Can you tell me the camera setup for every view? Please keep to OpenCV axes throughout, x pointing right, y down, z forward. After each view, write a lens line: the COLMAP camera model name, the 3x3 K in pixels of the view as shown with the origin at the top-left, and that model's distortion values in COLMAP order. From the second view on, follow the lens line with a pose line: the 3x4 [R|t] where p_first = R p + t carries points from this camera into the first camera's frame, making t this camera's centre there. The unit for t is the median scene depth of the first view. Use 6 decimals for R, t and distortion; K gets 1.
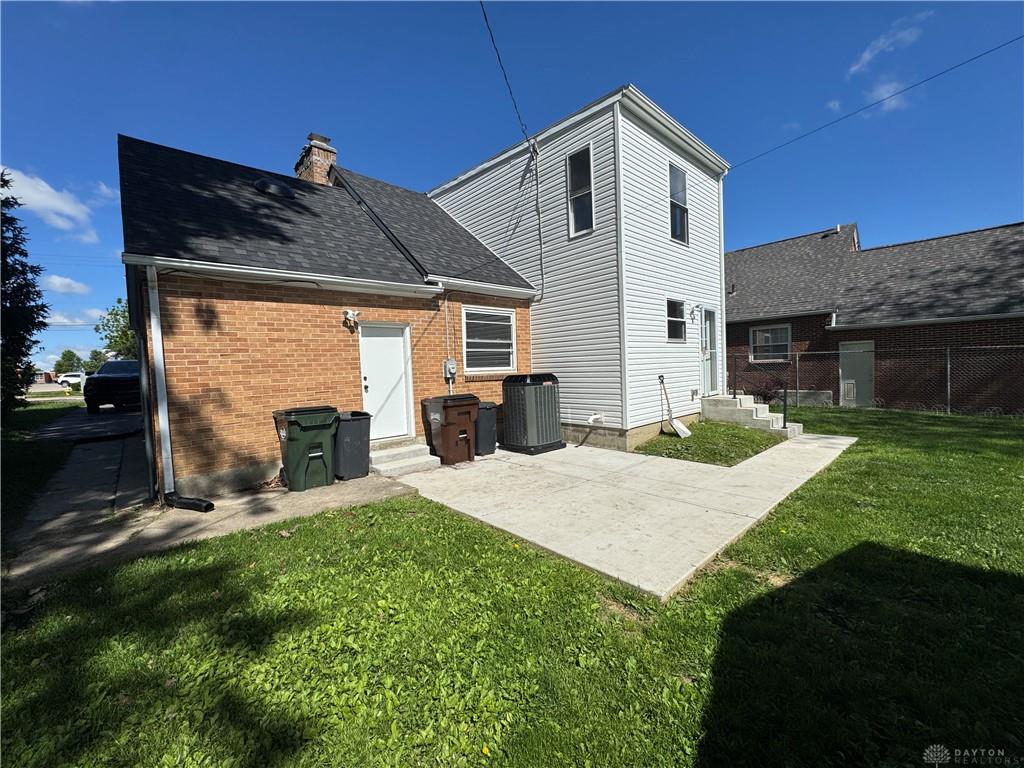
lens RADIAL K [[408.2, 0, 512.0], [0, 408.2, 384.0], [0, 0, 1]] dist [-0.005764, 0.000302]
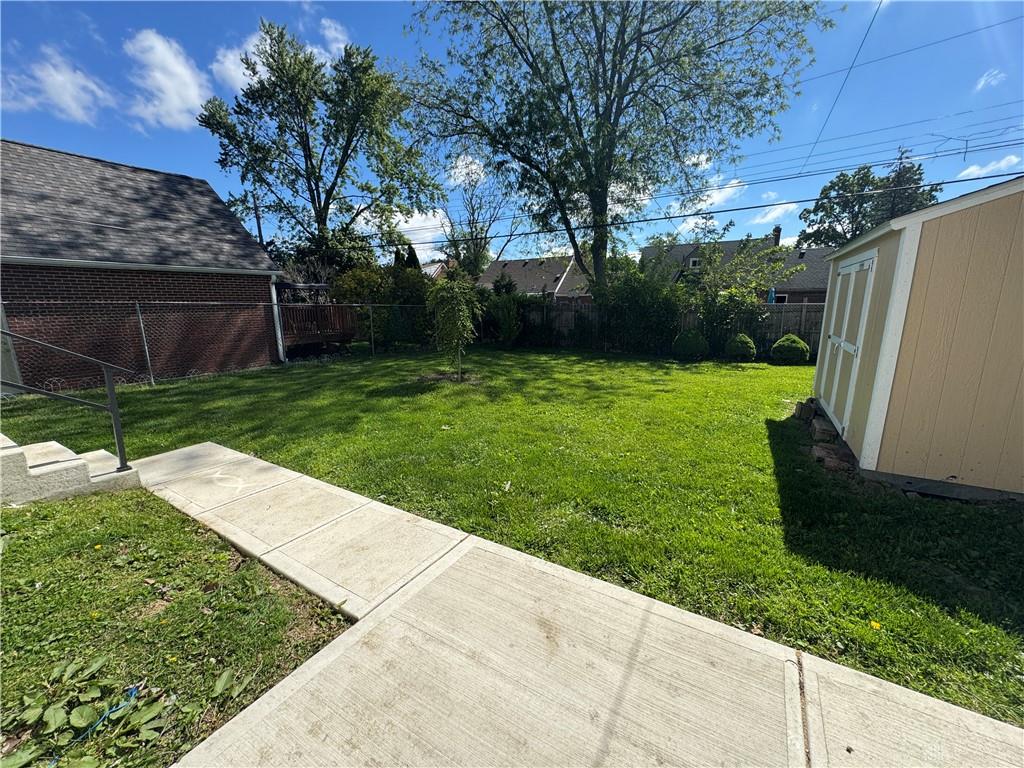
lens RADIAL K [[408.2, 0, 512.0], [0, 408.2, 384.0], [0, 0, 1]] dist [-0.005764, 0.000302]
pose [[-0.271290, -0.144121, 0.951646, 0.113238], [0.050597, 0.985223, 0.163630, -0.027939], [-0.961167, 0.092542, -0.259990, 0.559420]]
